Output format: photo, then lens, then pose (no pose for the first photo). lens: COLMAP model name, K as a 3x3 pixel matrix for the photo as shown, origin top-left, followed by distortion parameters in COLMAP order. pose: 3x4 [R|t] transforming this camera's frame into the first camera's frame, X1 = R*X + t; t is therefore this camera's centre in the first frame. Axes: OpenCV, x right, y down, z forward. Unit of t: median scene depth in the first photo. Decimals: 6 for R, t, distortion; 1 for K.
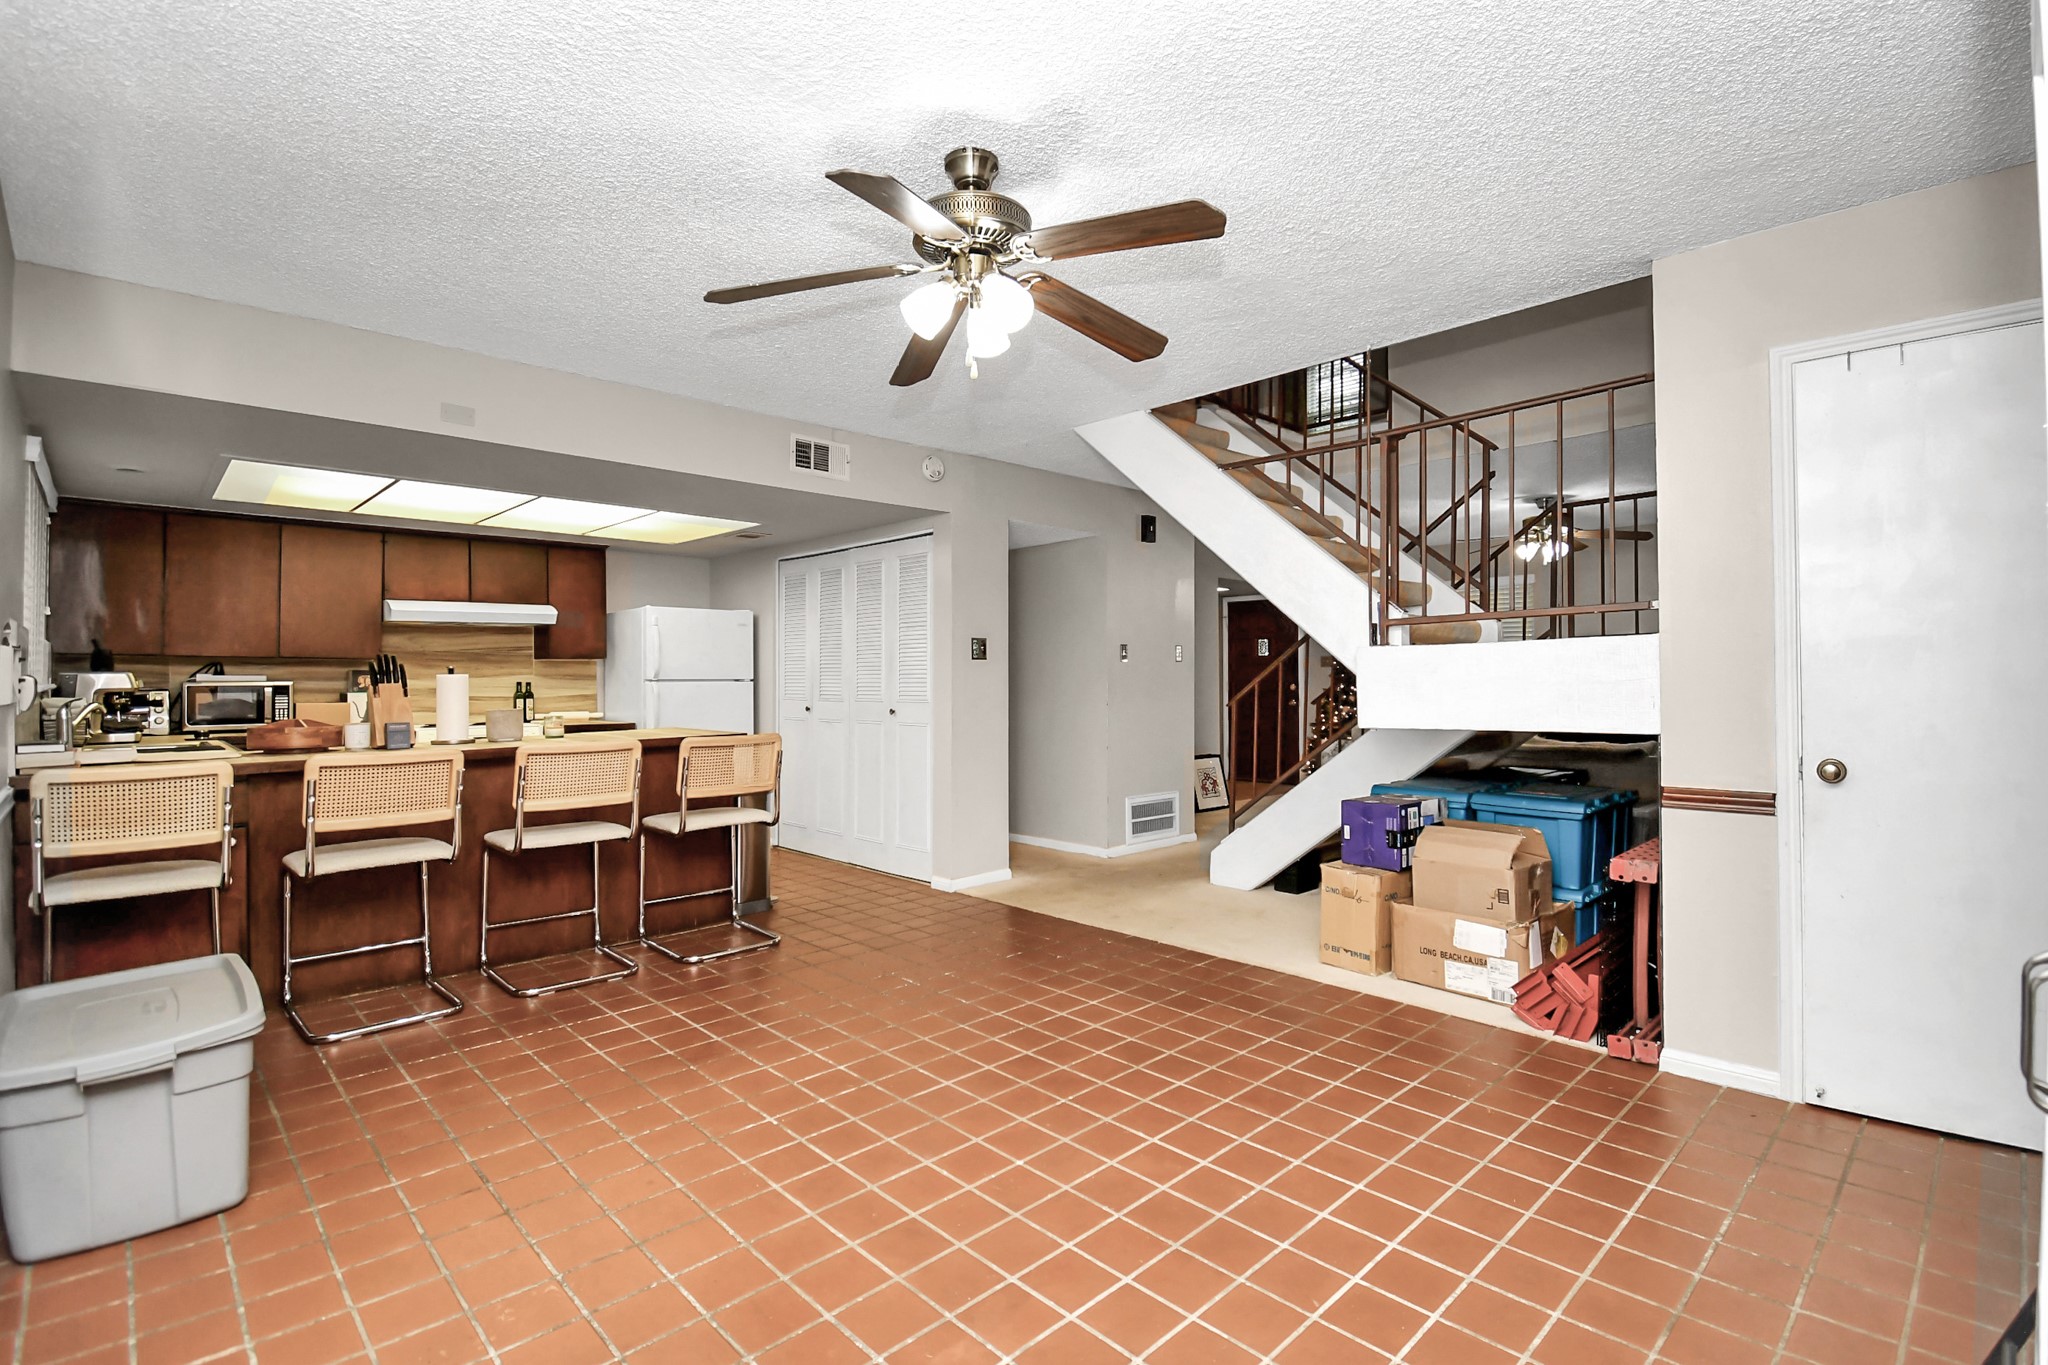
lens RADIAL K [[944.8, 0, 1028.0], [0, 944.8, 665.8], [0, 0, 1]] dist [-0.017806, -0.004120]
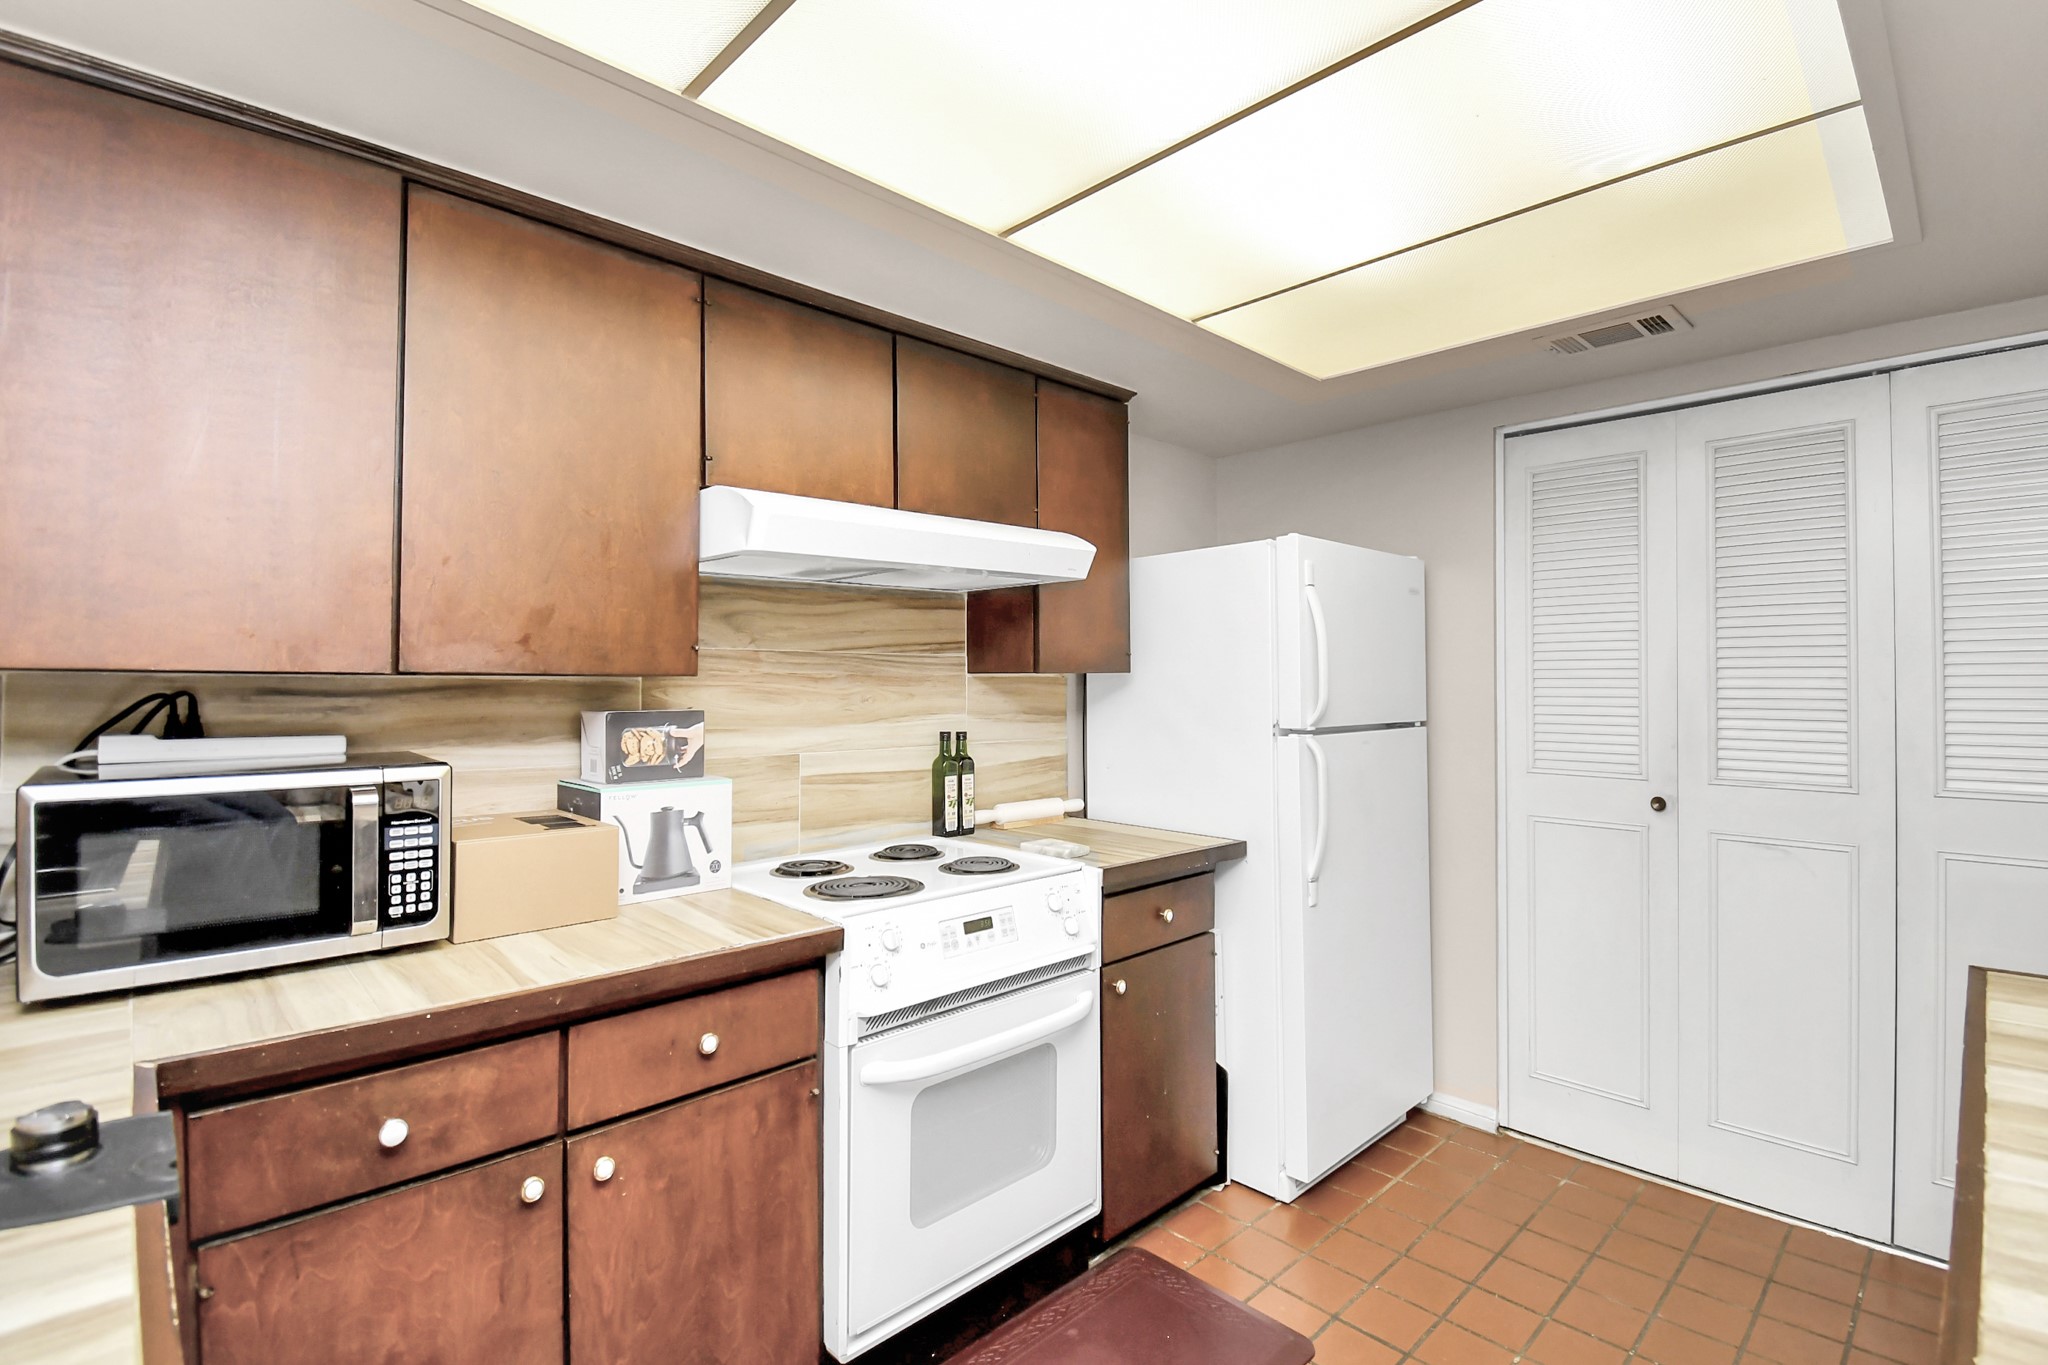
lens RADIAL K [[944.8, 0, 957.0], [0, 944.8, 669.5], [0, 0, 1]] dist [-0.017806, -0.004120]
pose [[0.999353, 0.000489, -0.035975, -0.633299], [-0.000508, 1.000000, -0.000536, -0.010173], [0.035974, 0.000554, 0.999353, 0.734806]]
